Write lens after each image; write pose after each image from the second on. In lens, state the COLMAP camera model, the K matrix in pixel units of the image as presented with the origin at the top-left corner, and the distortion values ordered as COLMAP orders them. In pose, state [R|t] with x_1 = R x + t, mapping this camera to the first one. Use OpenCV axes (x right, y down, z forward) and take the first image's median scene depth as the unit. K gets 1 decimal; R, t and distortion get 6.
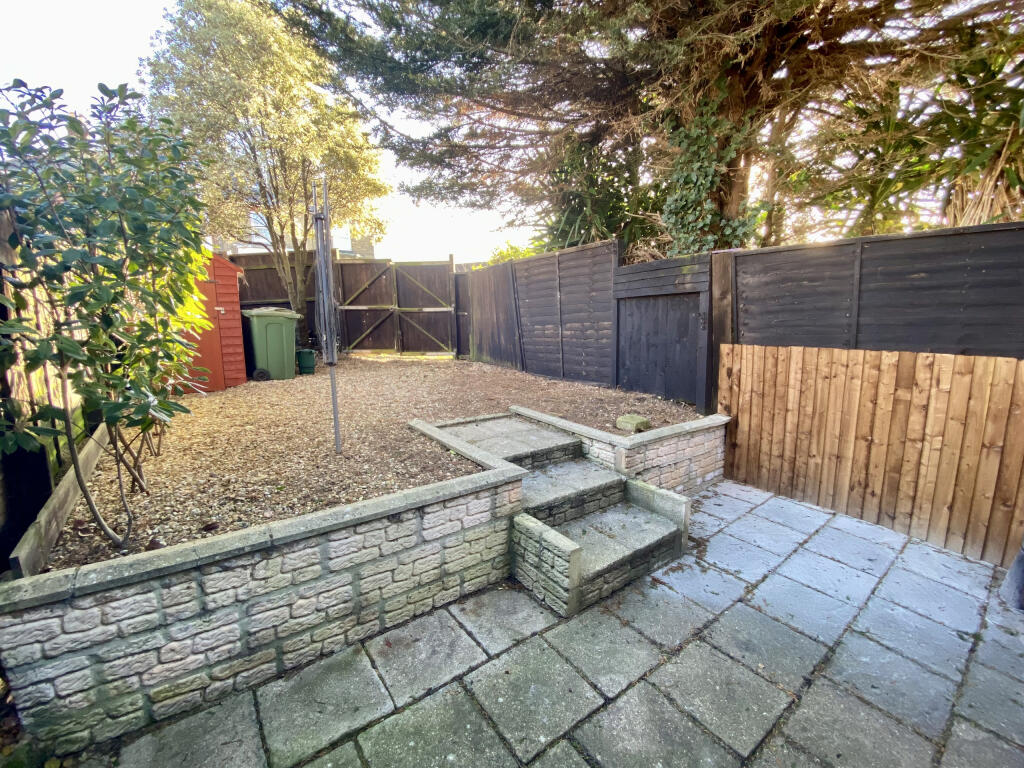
lens RADIAL K [[411.1, 0, 509.2], [0, 411.1, 383.2], [0, 0, 1]] dist [0.016216, -0.019235]
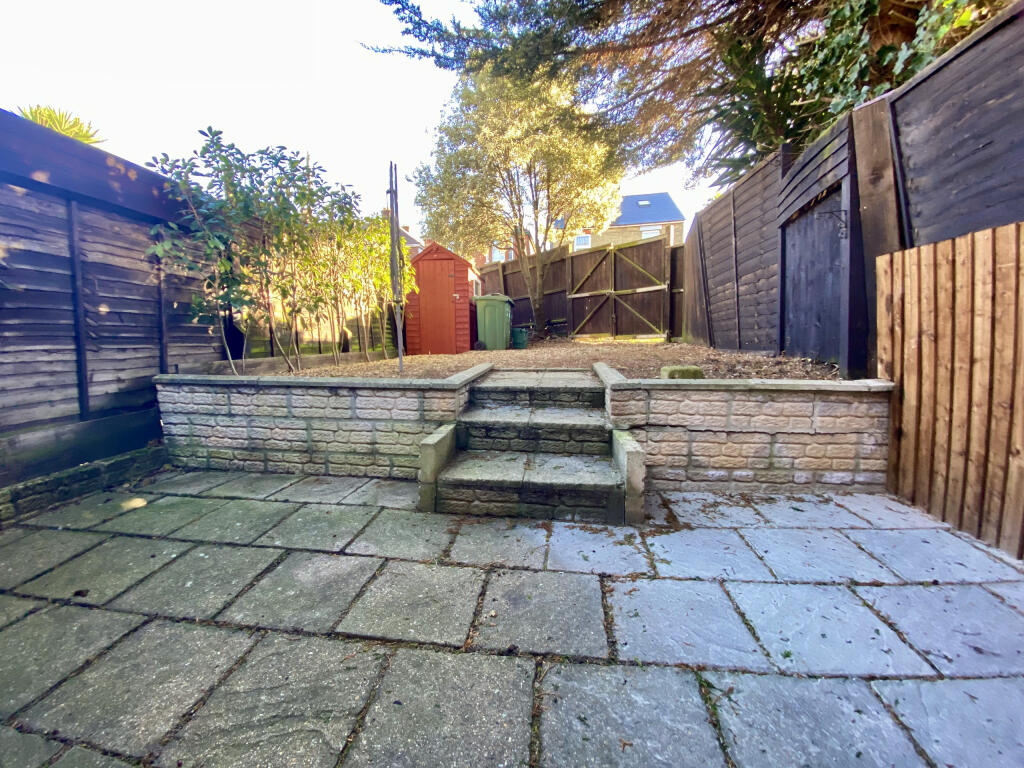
lens RADIAL K [[411.1, 0, 509.2], [0, 411.1, 383.2], [0, 0, 1]] dist [0.016216, -0.019235]
pose [[0.719788, 0.066084, -0.691042, 0.609909], [-0.087833, 0.996128, 0.003773, 0.142086], [0.688615, 0.057980, 0.722805, 0.244246]]
